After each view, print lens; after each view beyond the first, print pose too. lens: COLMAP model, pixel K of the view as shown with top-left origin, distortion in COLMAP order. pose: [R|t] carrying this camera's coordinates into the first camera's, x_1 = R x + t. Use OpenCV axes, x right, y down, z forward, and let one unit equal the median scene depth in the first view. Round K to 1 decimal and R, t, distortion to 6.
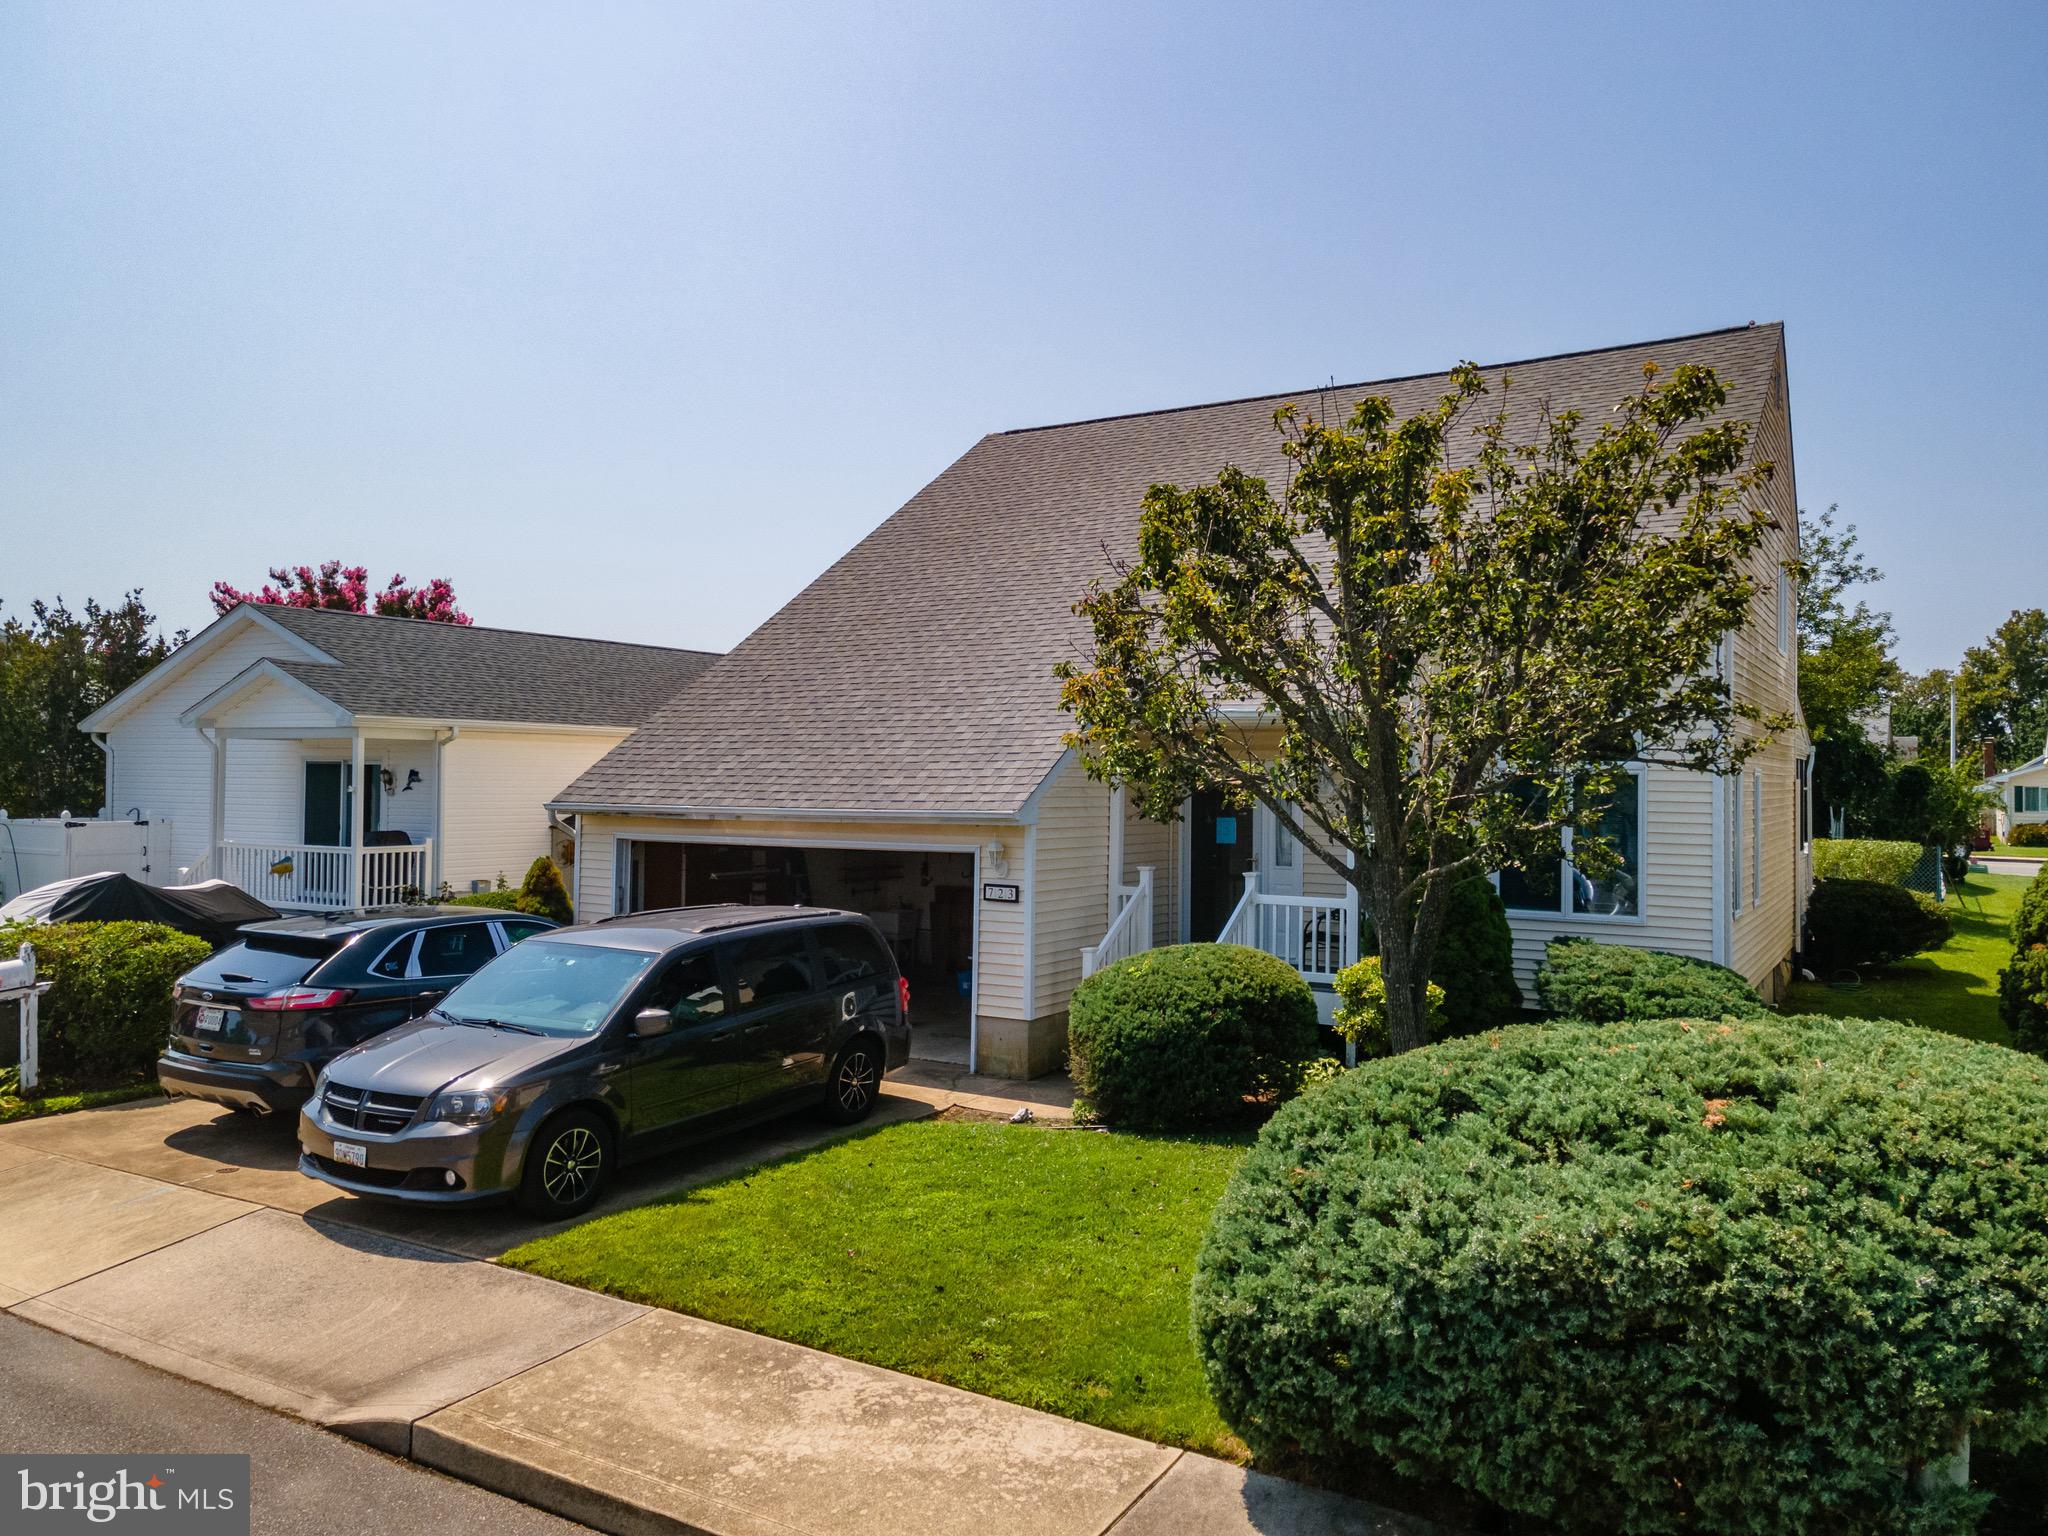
lens RADIAL K [[1485.9, 0, 1017.7], [0, 1485.9, 765.2], [0, 0, 1]] dist [0.031970, 0.027144]
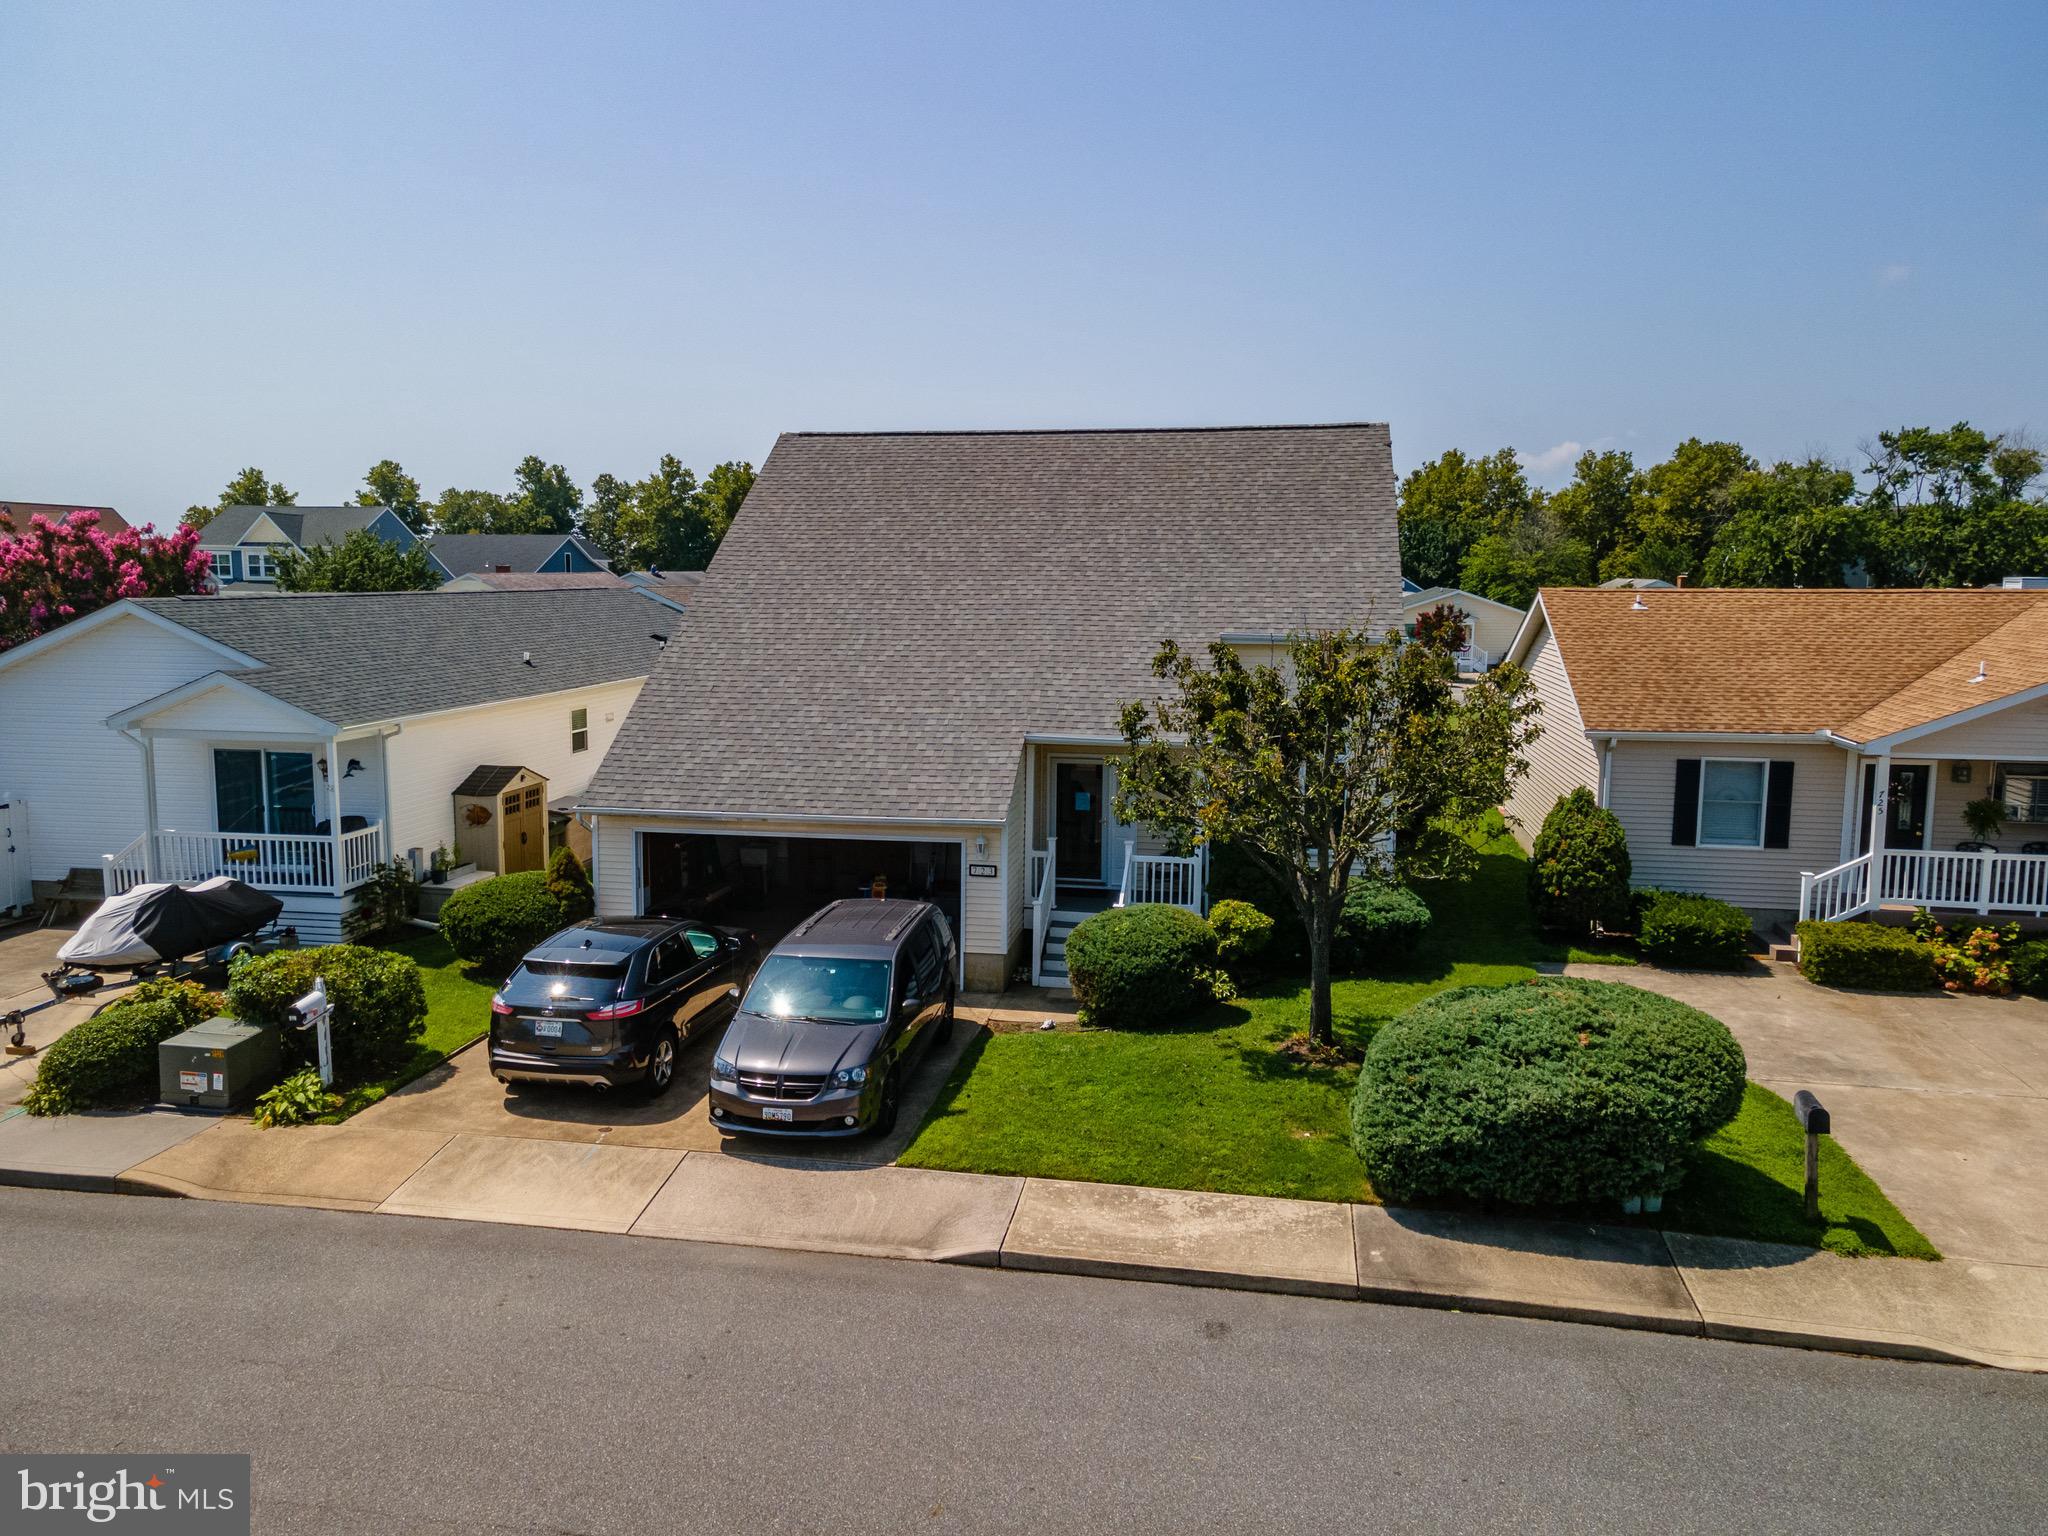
lens RADIAL K [[1485.9, 0, 1014.9], [0, 1485.9, 758.5], [0, 0, 1]] dist [0.031970, 0.027144]
pose [[0.931237, -0.050759, 0.360861, -0.639969], [0.000769, 0.990523, 0.137344, -0.284699], [-0.364412, -0.127622, 0.922451, -0.440161]]
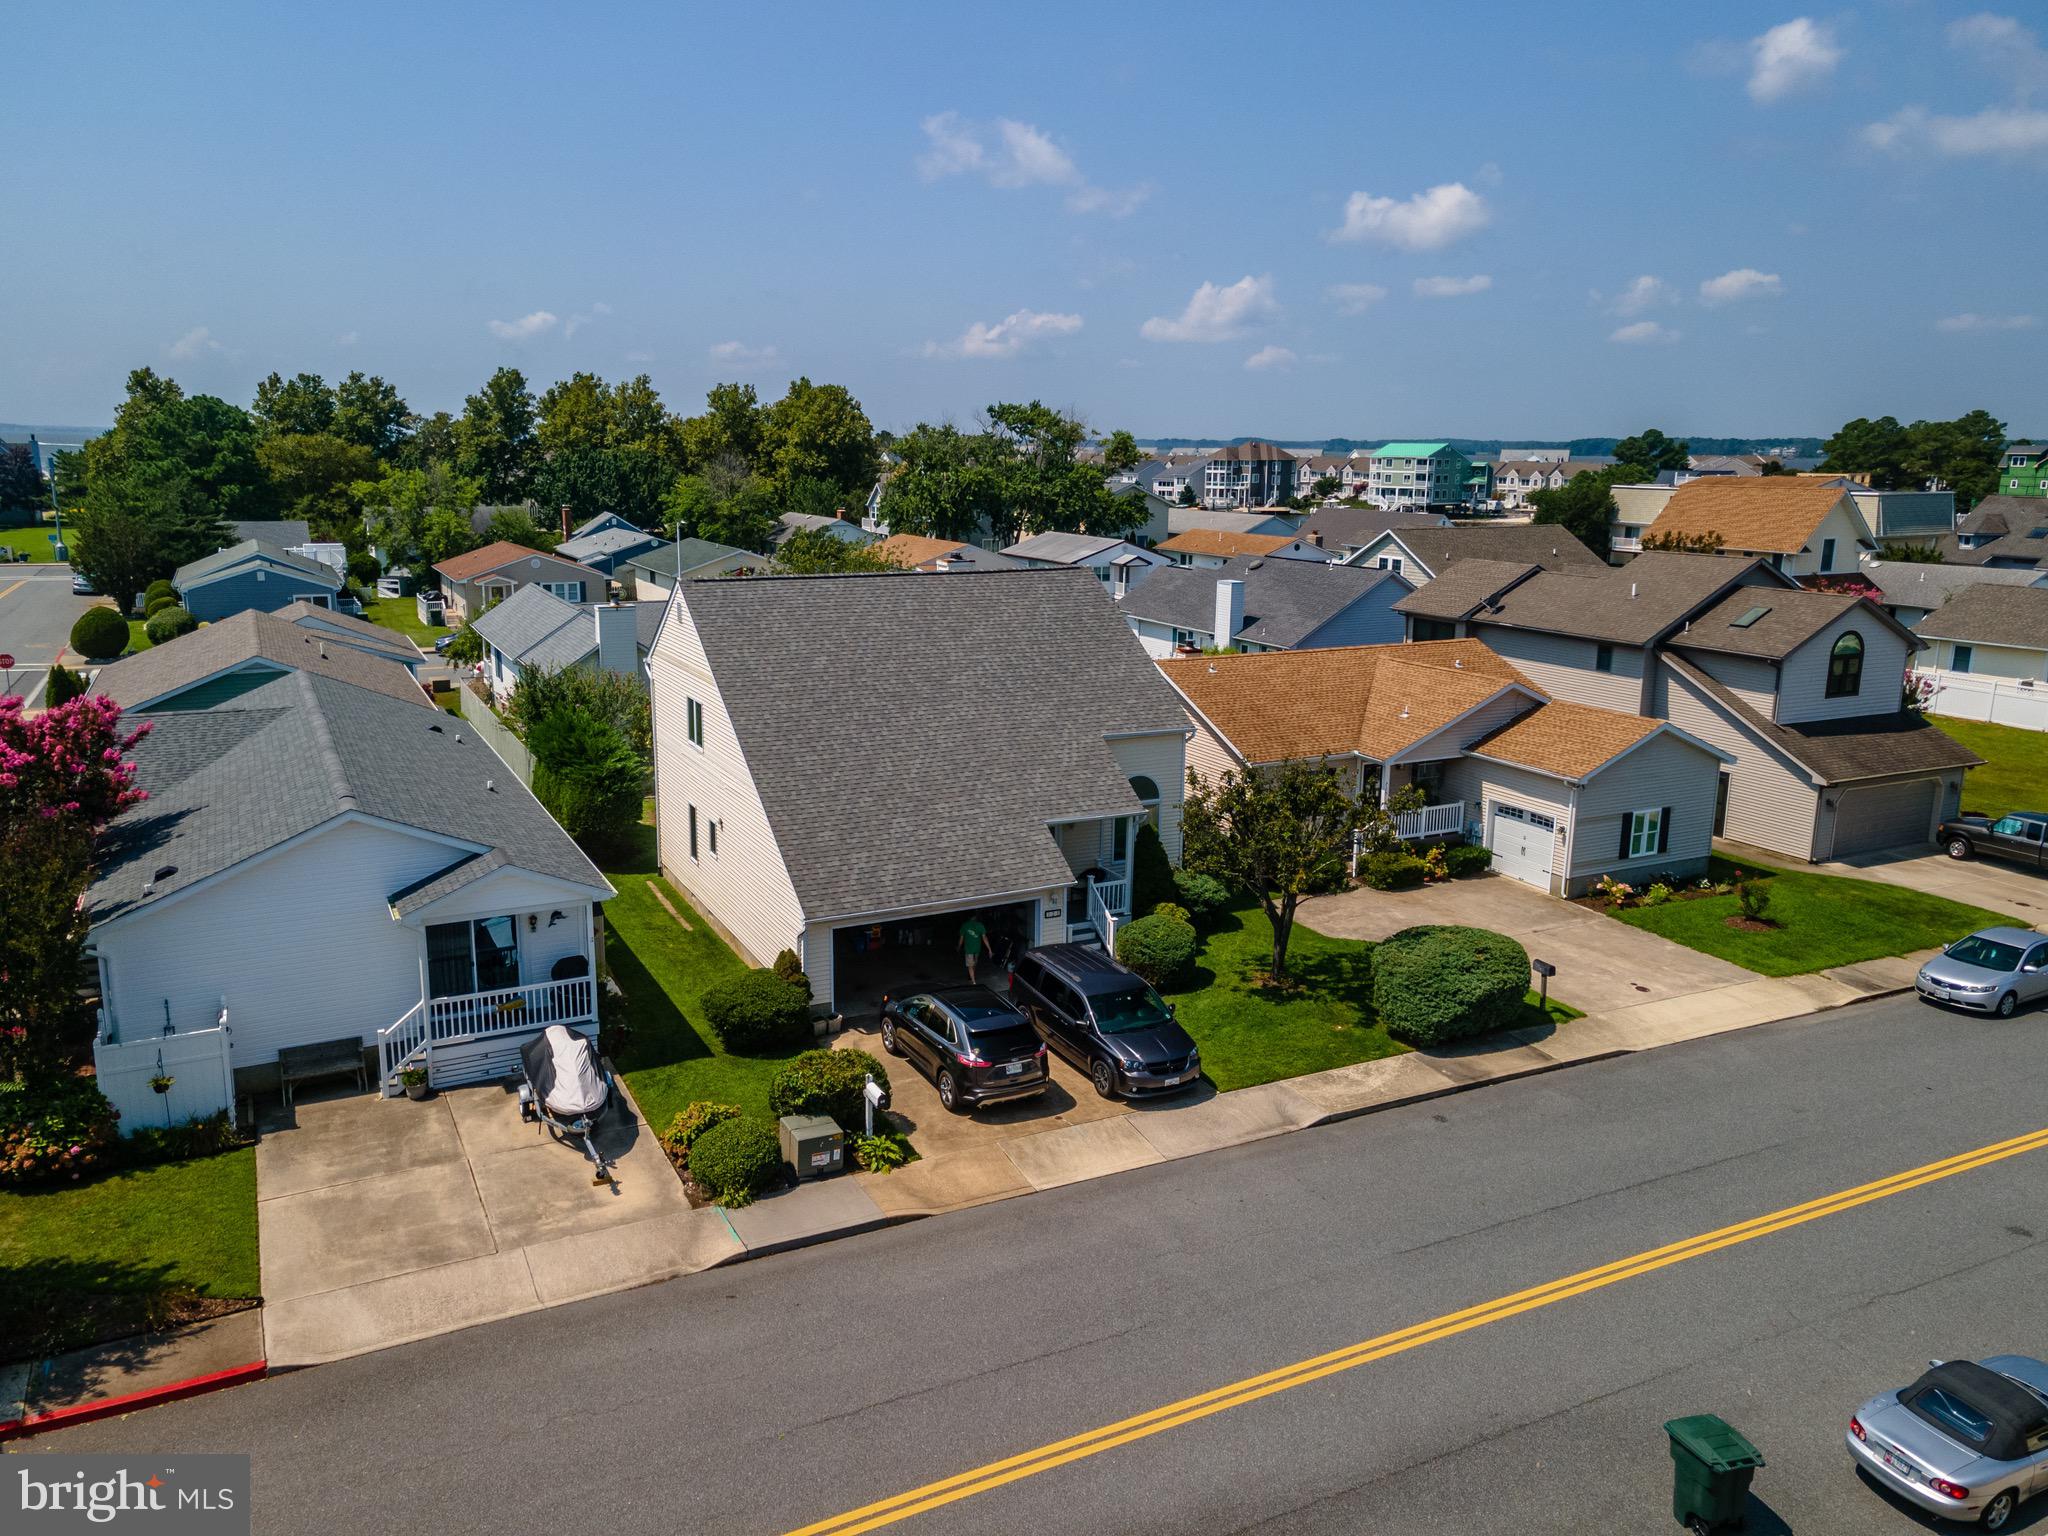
lens RADIAL K [[1485.9, 0, 1015.6], [0, 1485.9, 744.8], [0, 0, 1]] dist [0.031970, 0.027144]
pose [[0.524606, -0.171904, 0.833809, -2.446105], [-0.012609, 0.977726, 0.209508, -0.832289], [-0.851252, -0.120422, 0.510753, -0.128893]]
